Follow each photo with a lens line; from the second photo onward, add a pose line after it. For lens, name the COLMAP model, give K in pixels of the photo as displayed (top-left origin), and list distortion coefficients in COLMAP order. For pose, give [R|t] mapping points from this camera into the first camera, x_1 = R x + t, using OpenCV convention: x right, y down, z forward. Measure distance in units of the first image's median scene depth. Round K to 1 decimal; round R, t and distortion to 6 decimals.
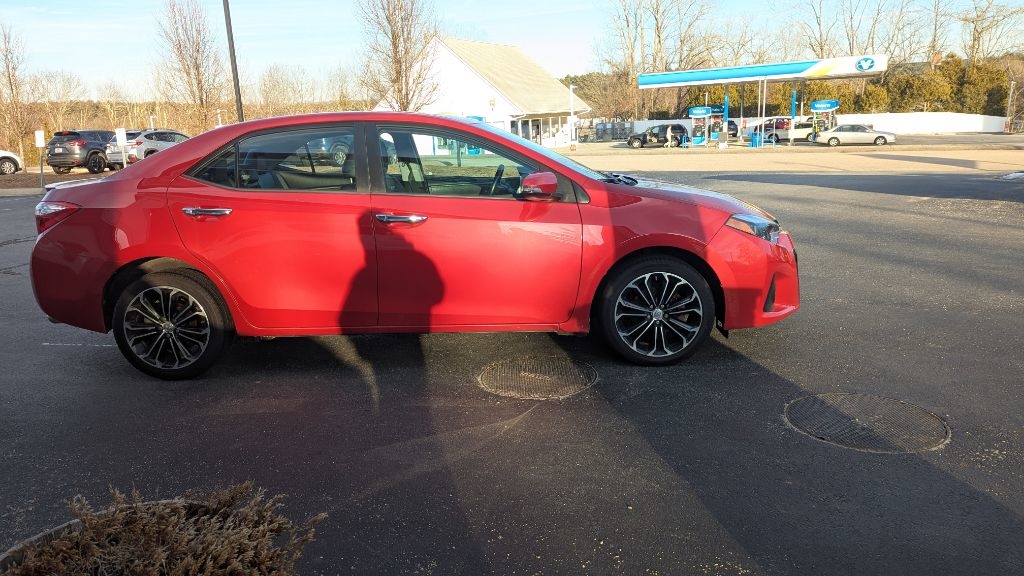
lens RADIAL K [[718.5, 0, 503.0], [0, 718.5, 285.1], [0, 0, 1]] dist [0.062013, -0.059276]
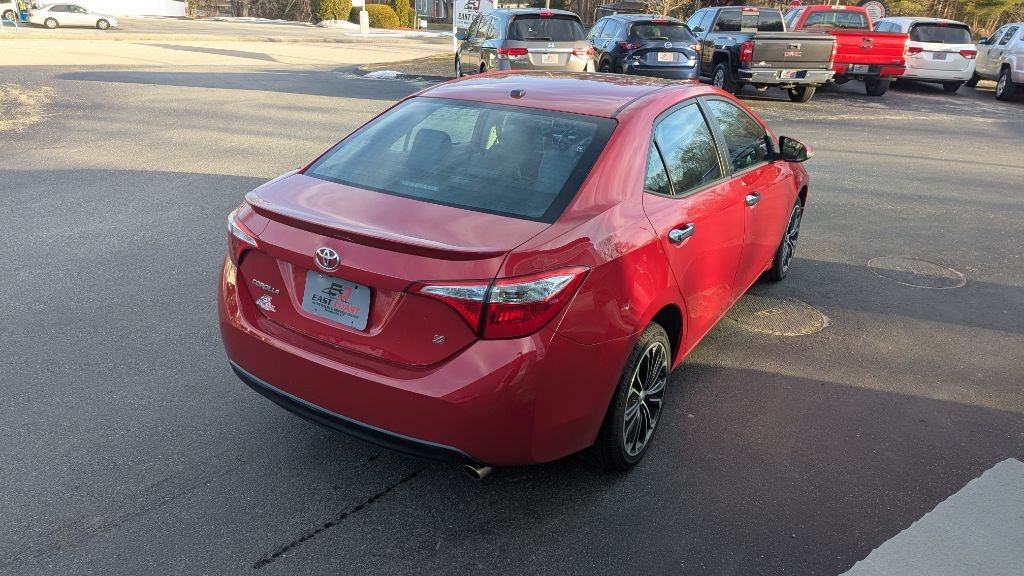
lens RADIAL K [[718.5, 0, 507.8], [0, 718.5, 286.2], [0, 0, 1]] dist [0.062013, -0.059276]
pose [[0.504048, -0.265630, 0.821813, -0.156456], [0.133248, 0.964054, 0.229880, -0.033557], [-0.853335, -0.006366, 0.521324, 0.105792]]
